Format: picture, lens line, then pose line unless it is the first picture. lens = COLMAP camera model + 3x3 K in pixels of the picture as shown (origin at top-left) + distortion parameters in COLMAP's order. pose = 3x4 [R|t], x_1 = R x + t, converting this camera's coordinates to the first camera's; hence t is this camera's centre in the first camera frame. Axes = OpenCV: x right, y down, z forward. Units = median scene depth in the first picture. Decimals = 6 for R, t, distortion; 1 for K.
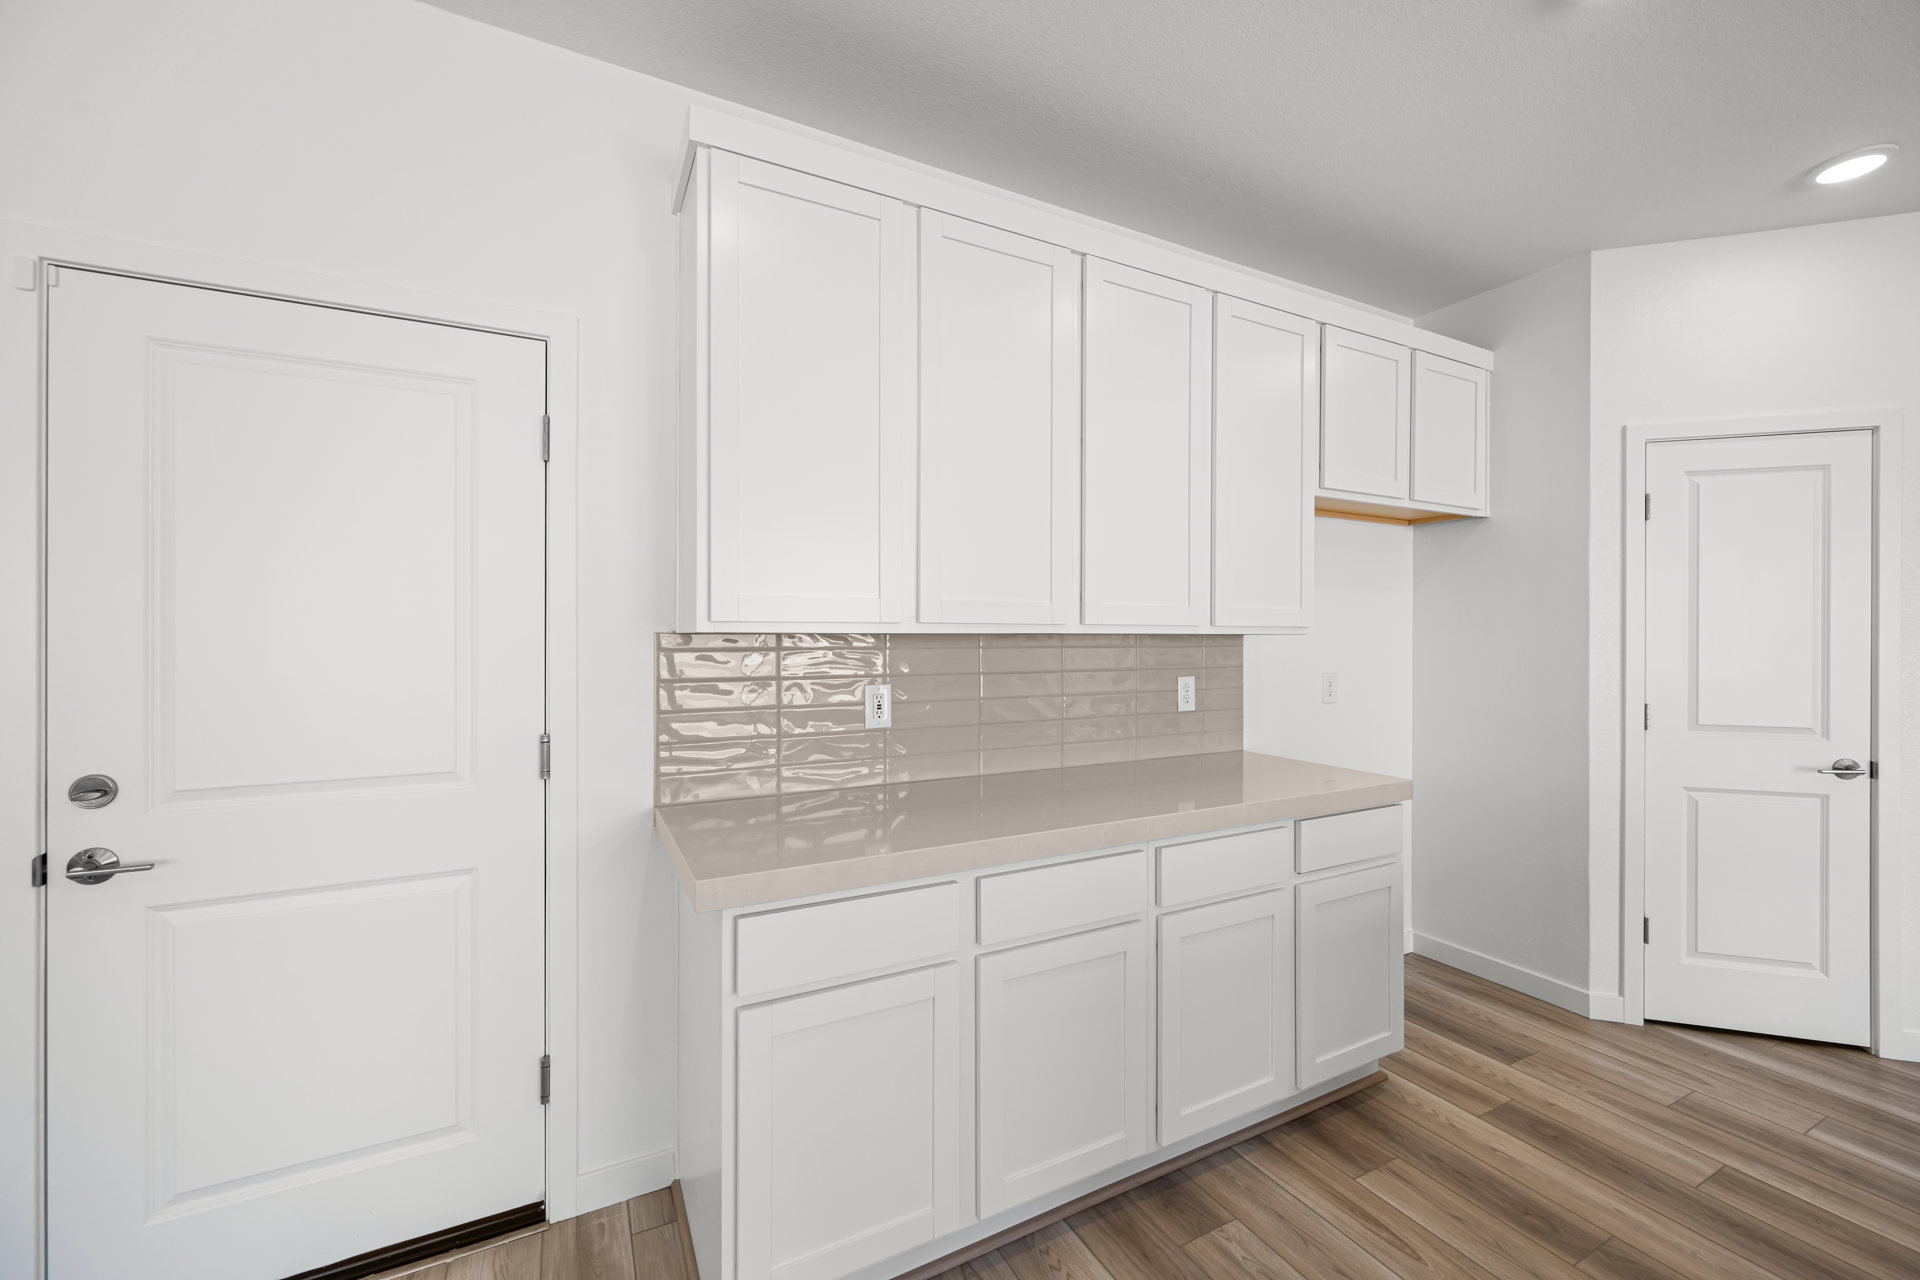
lens RADIAL K [[756.2, 0, 958.1], [0, 756.2, 634.4], [0, 0, 1]] dist [-0.000739, -0.000331]
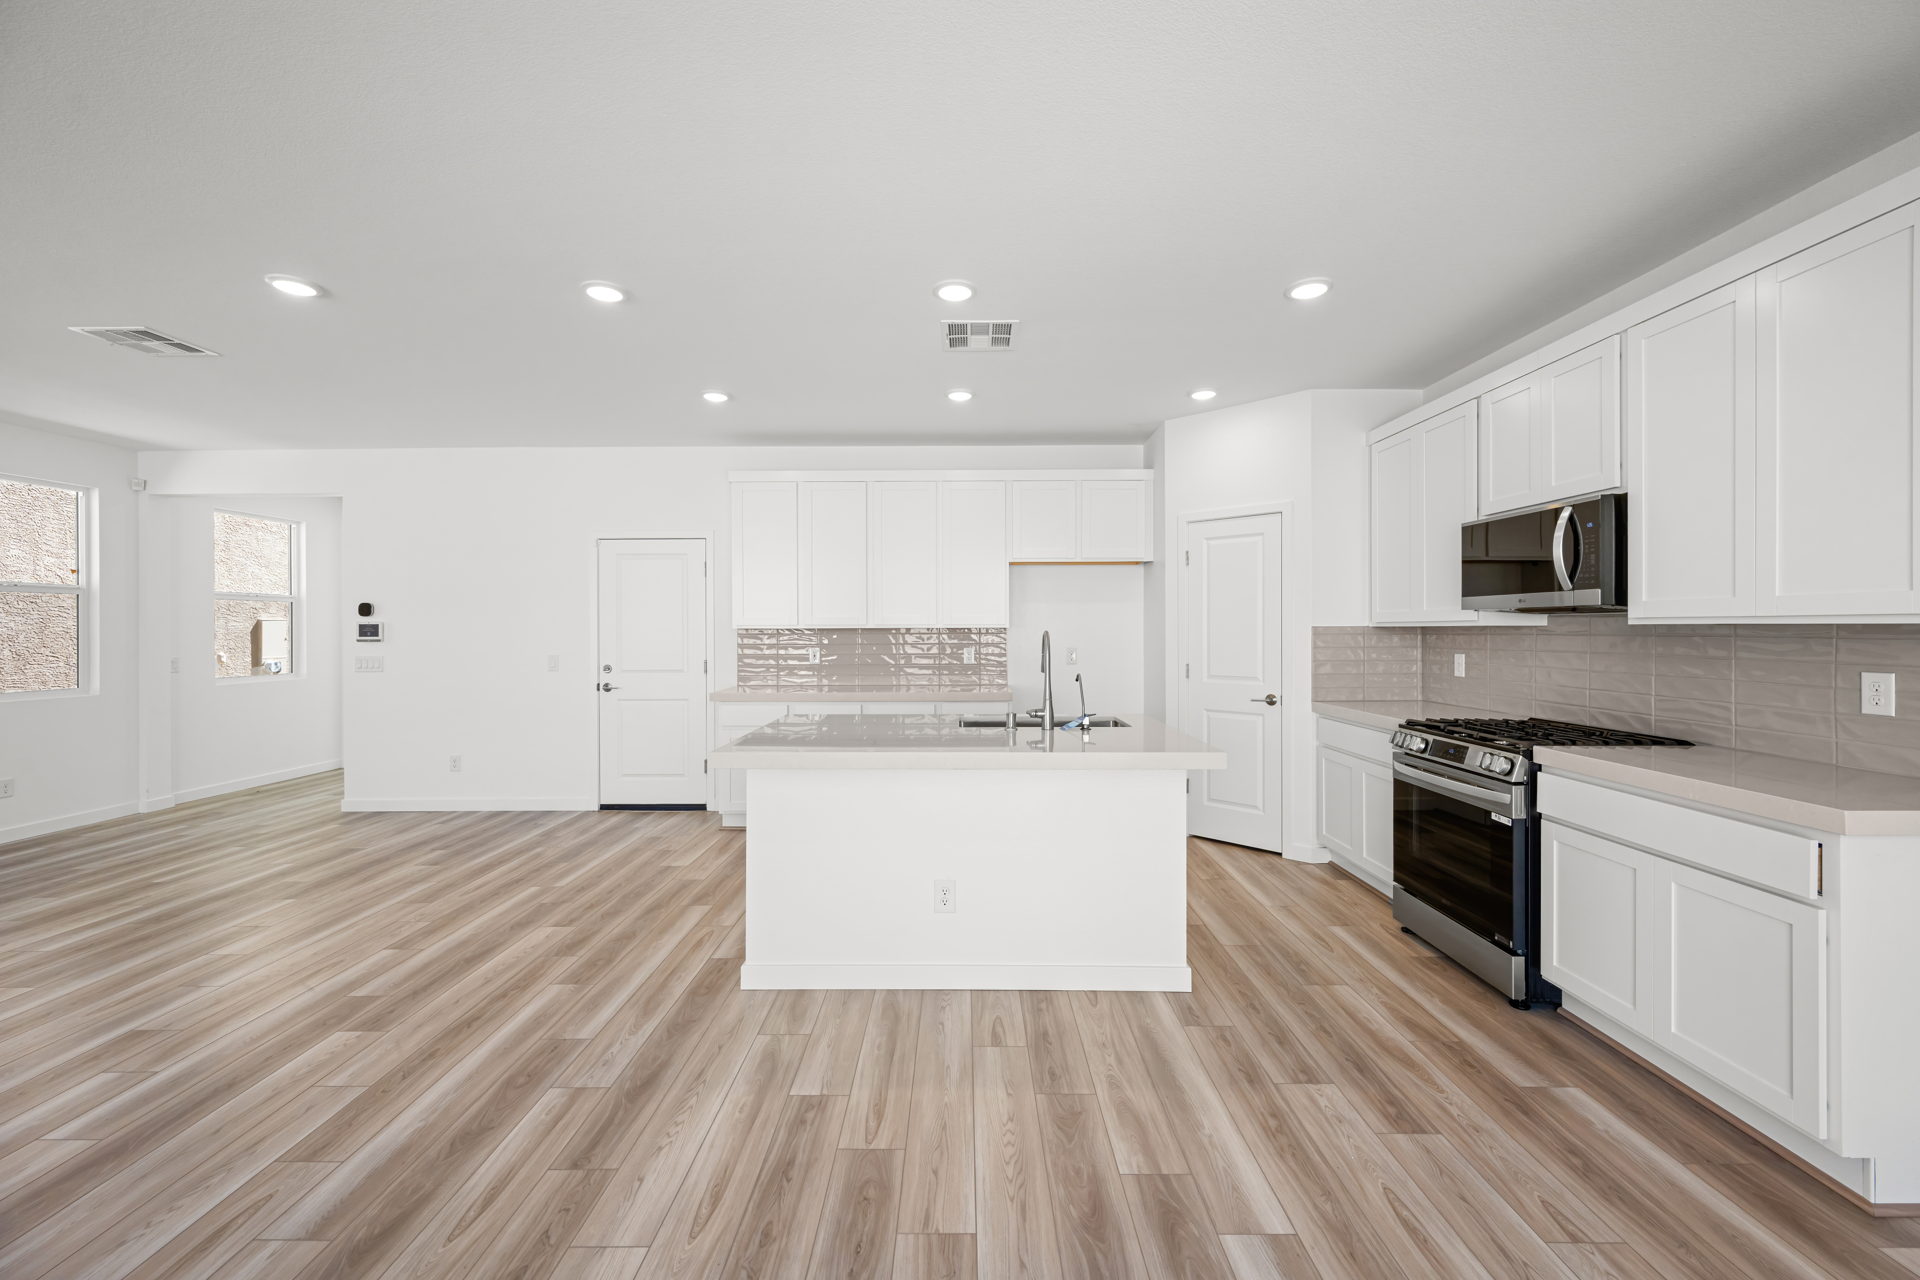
lens RADIAL K [[756.2, 0, 958.1], [0, 756.2, 634.4], [0, 0, 1]] dist [-0.000739, -0.000331]
pose [[0.884316, -0.002305, -0.466883, 1.754721], [0.004827, 0.999980, 0.004206, 0.011194], [0.466863, -0.005973, 0.884309, -1.241305]]
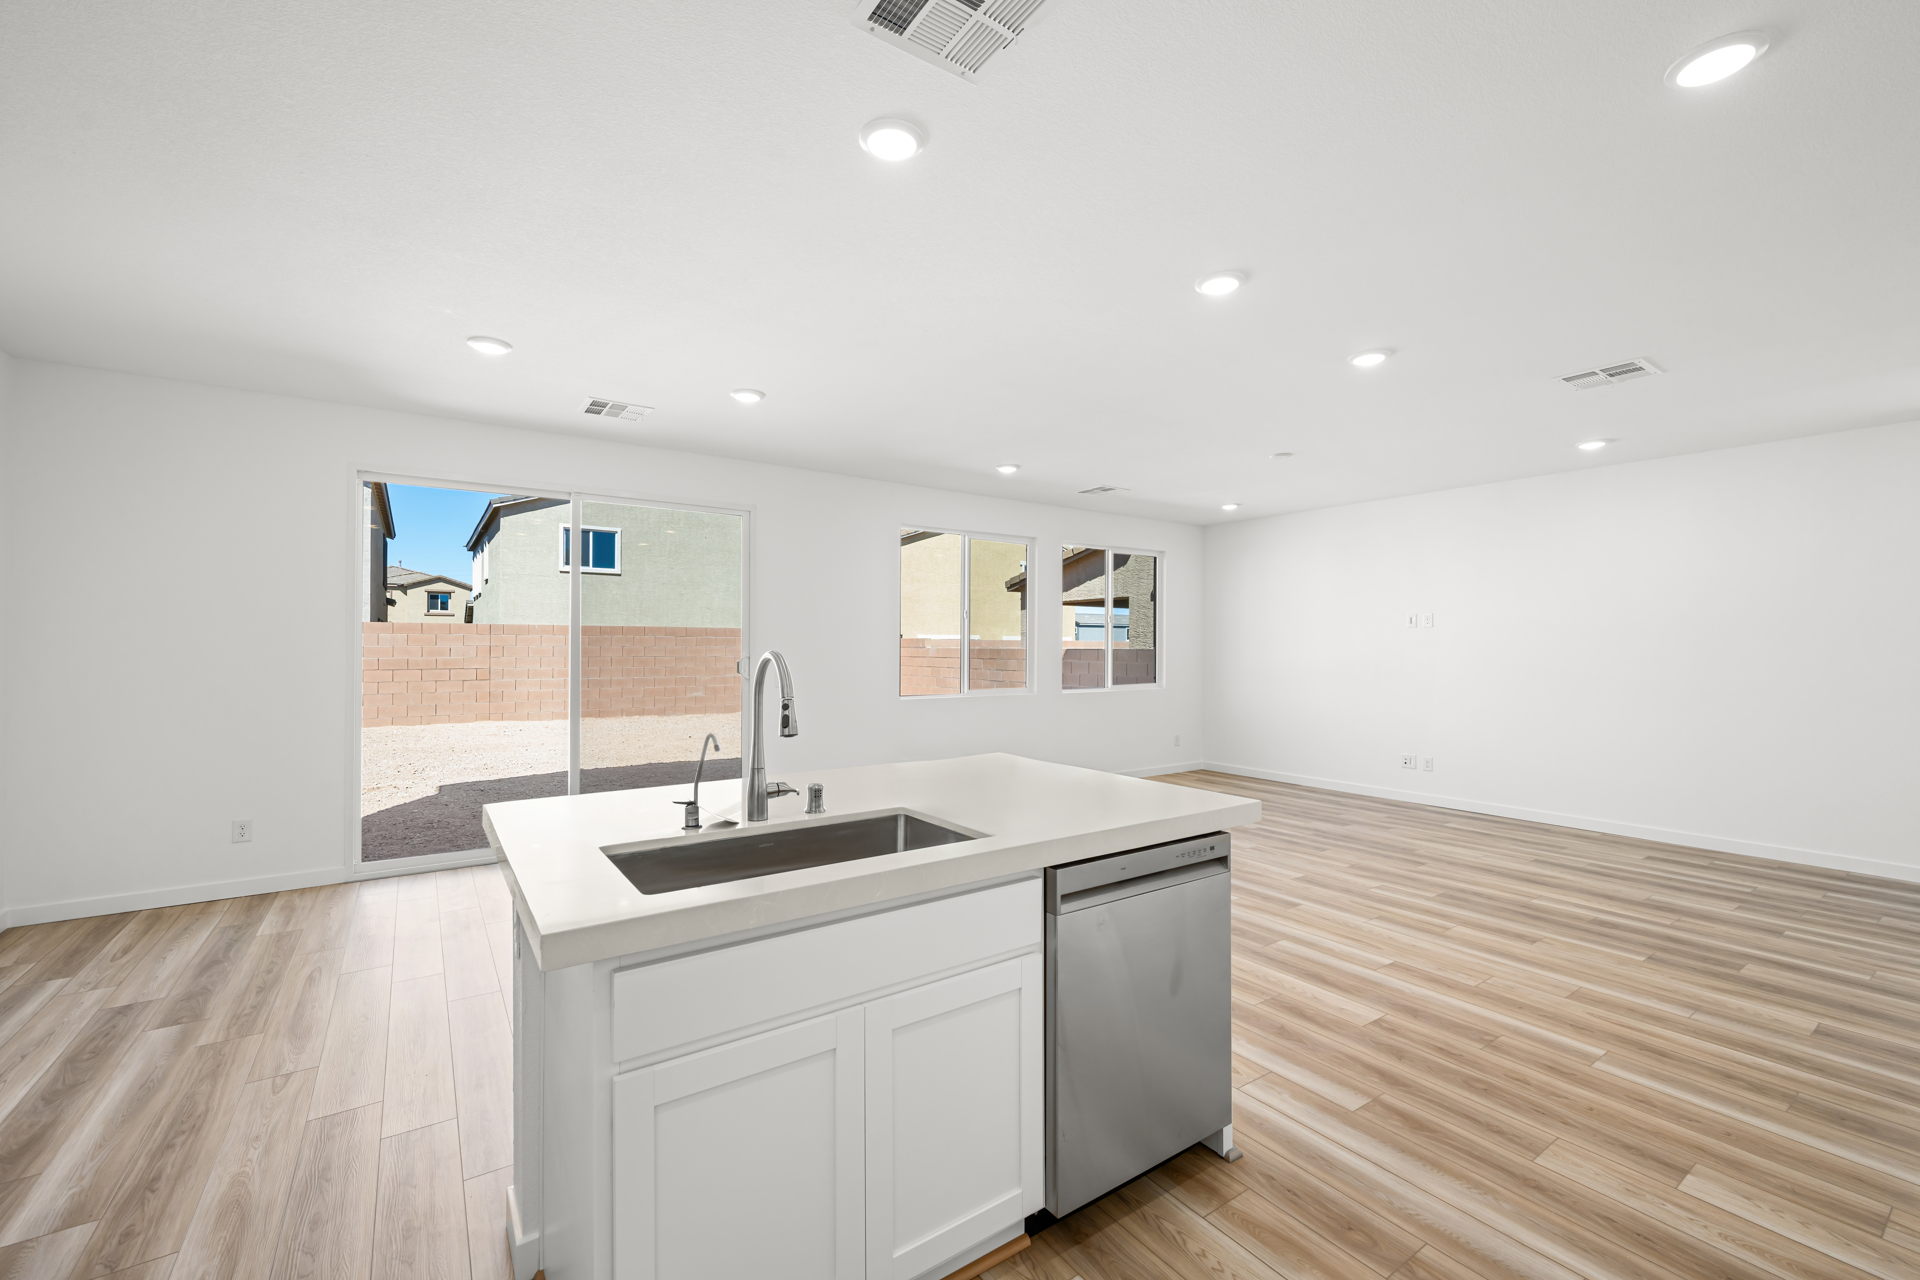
lens RADIAL K [[791.5, 0, 960.0], [0, 791.5, 640.0], [0, 0, 1]] dist [-0.001477, 0.000249]
pose [[-0.991671, -0.005097, -0.128697, 1.050551], [-0.004471, 0.999977, -0.005156, 0.000467], [0.128721, -0.004538, -0.991671, 1.283573]]
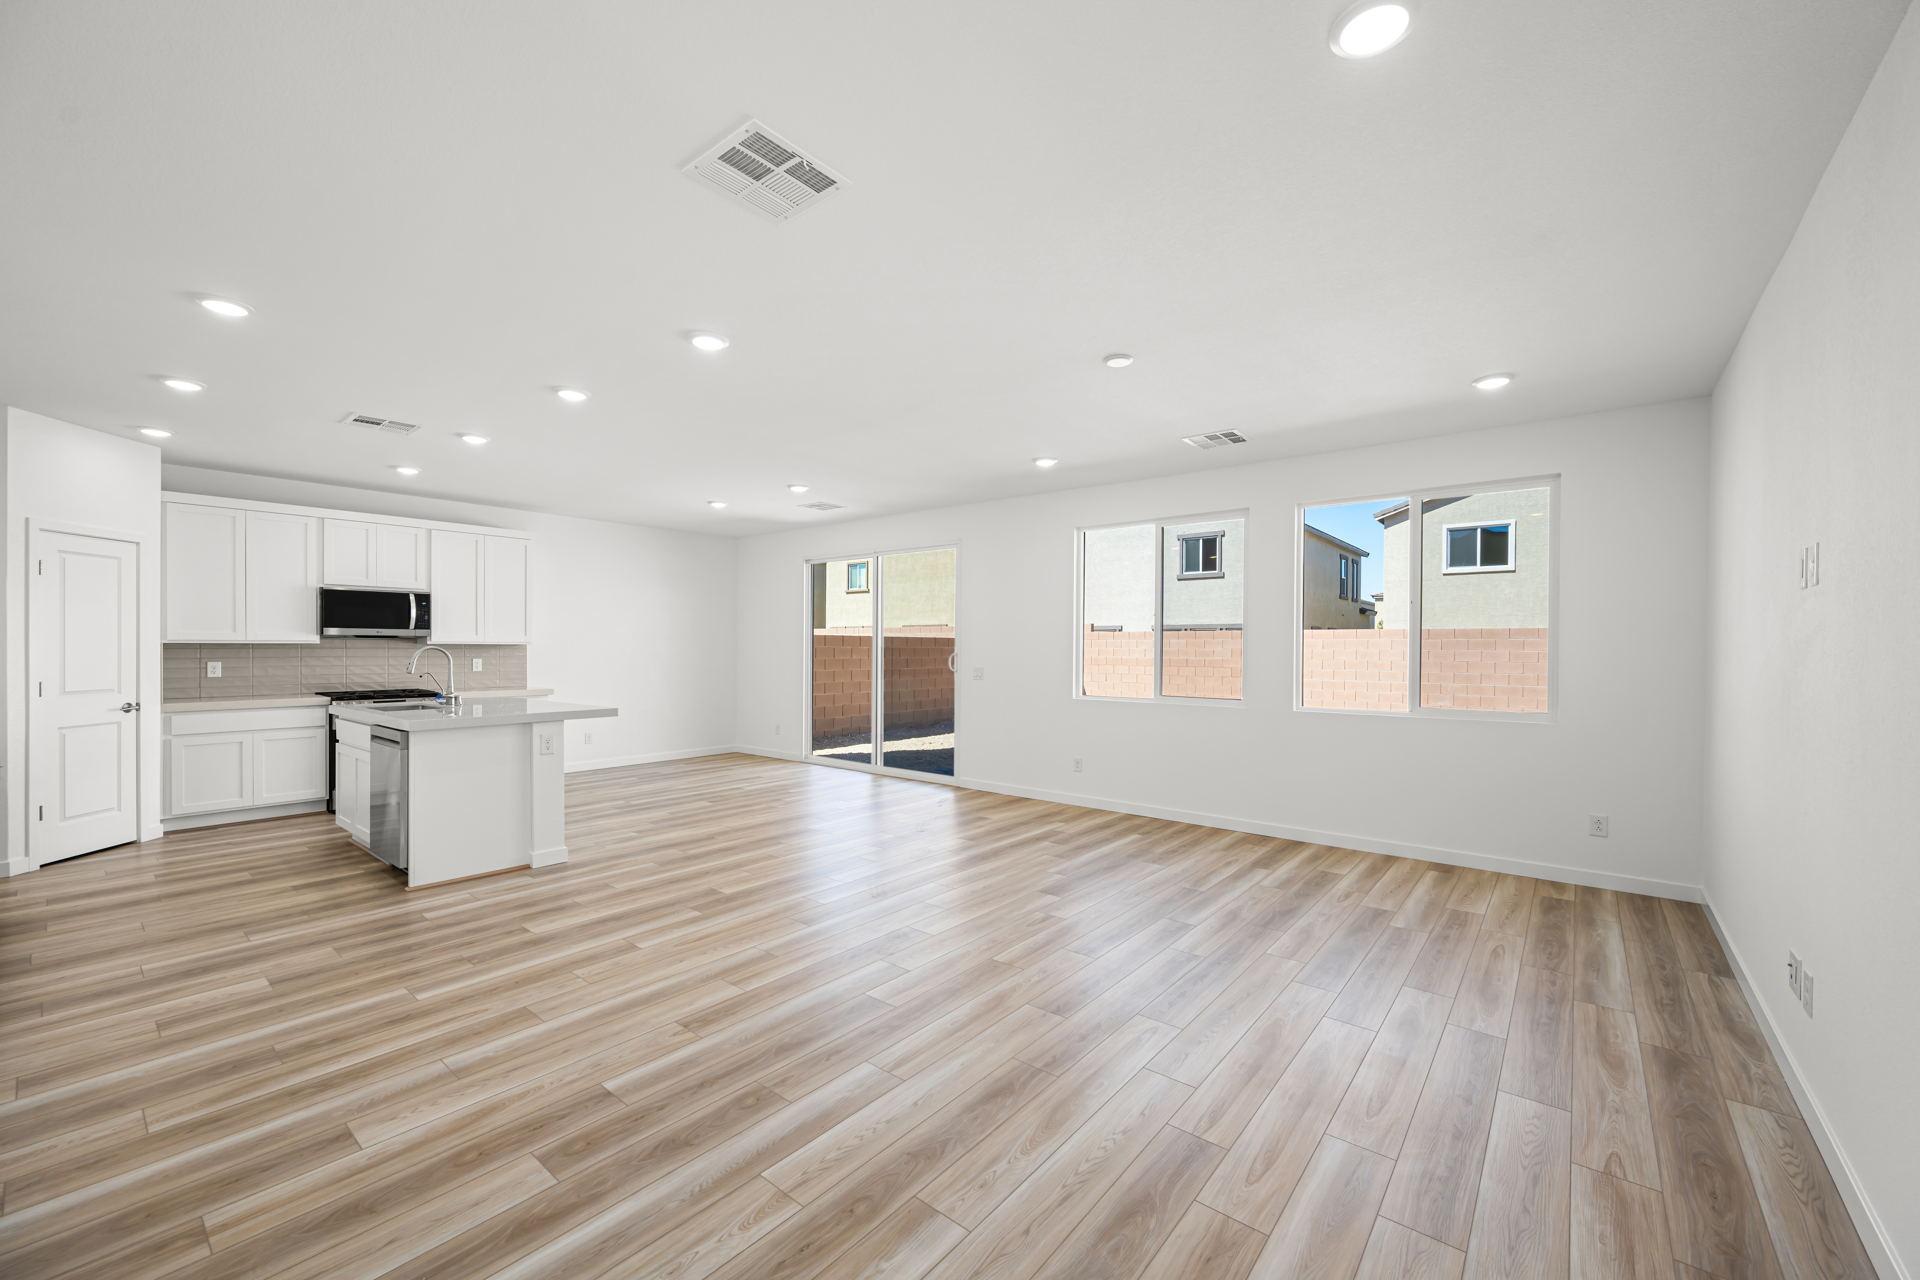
lens RADIAL K [[761.7, 0, 962.8], [0, 761.7, 649.6], [0, 0, 1]] dist [-0.002565, -0.000419]
pose [[-0.393128, -0.006149, 0.919463, -2.064064], [-0.003027, 0.999981, 0.005394, 0.004226], [-0.919479, -0.000663, -0.393139, -0.349209]]
